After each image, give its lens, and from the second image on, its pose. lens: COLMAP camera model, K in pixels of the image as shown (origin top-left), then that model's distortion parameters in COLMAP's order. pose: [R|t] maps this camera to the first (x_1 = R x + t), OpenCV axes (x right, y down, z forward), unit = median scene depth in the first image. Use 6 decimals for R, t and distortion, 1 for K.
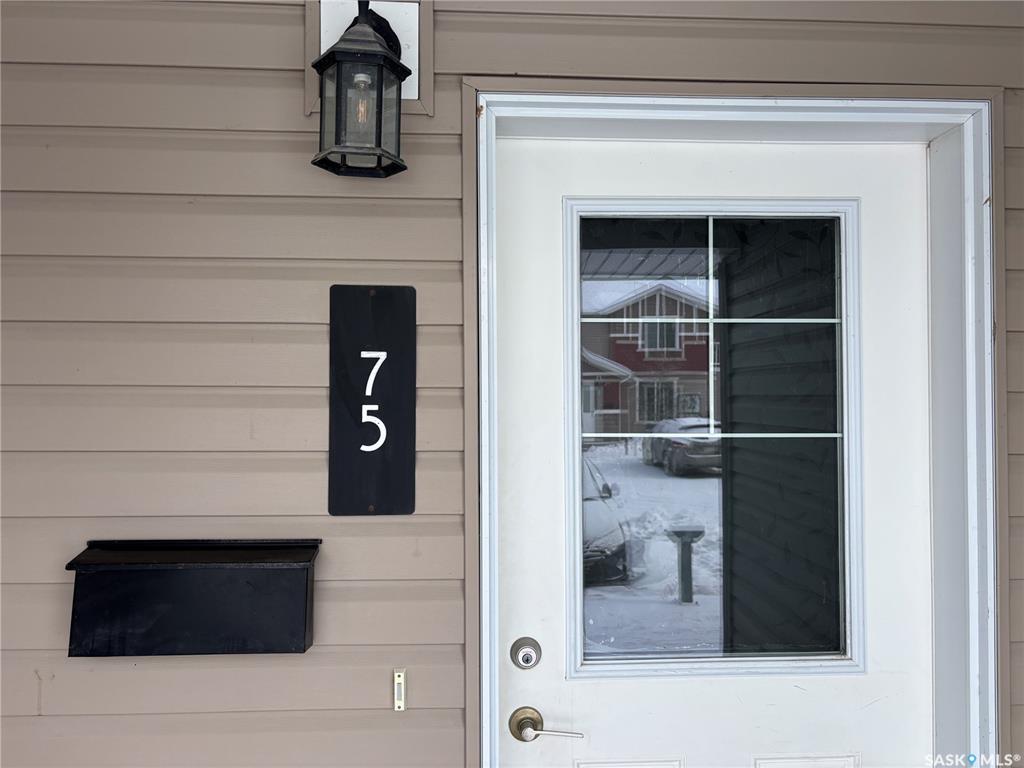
lens RADIAL K [[775.1, 0, 507.7], [0, 775.1, 385.3], [0, 0, 1]] dist [0.051141, -0.049507]
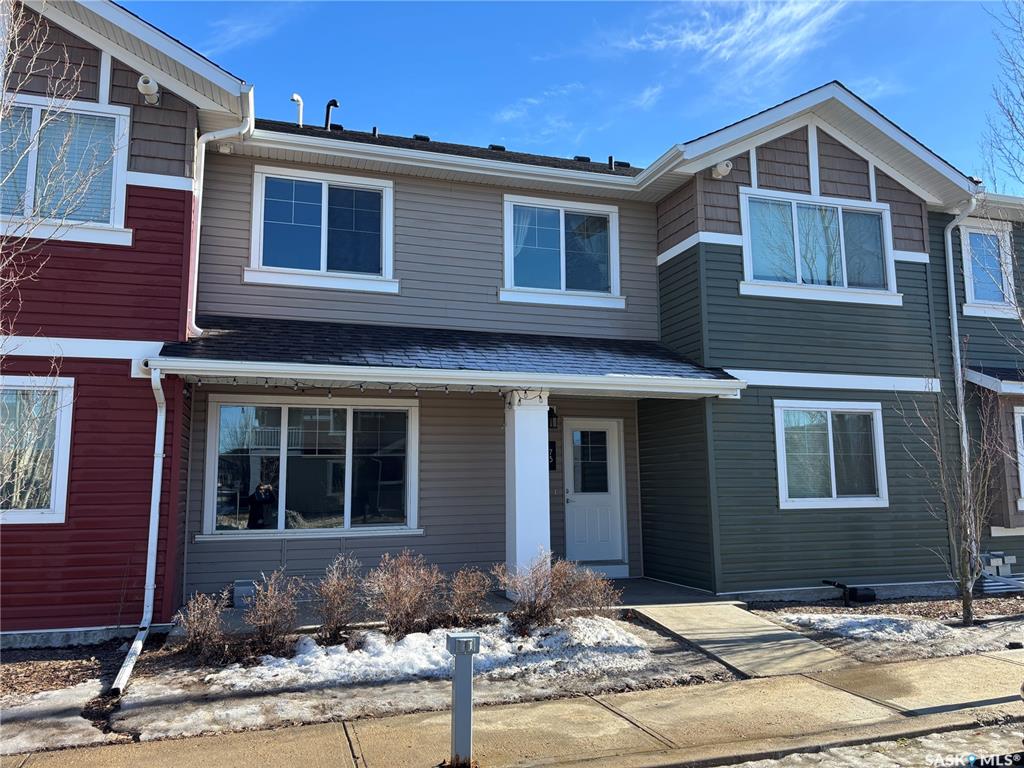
lens RADIAL K [[775.1, 0, 509.3], [0, 775.1, 380.5], [0, 0, 1]] dist [0.051141, -0.049507]
pose [[0.970357, 0.030303, 0.239769, -2.472557], [0.003724, 0.990116, -0.140205, 0.359789], [-0.241648, 0.136941, 0.960653, -6.503470]]
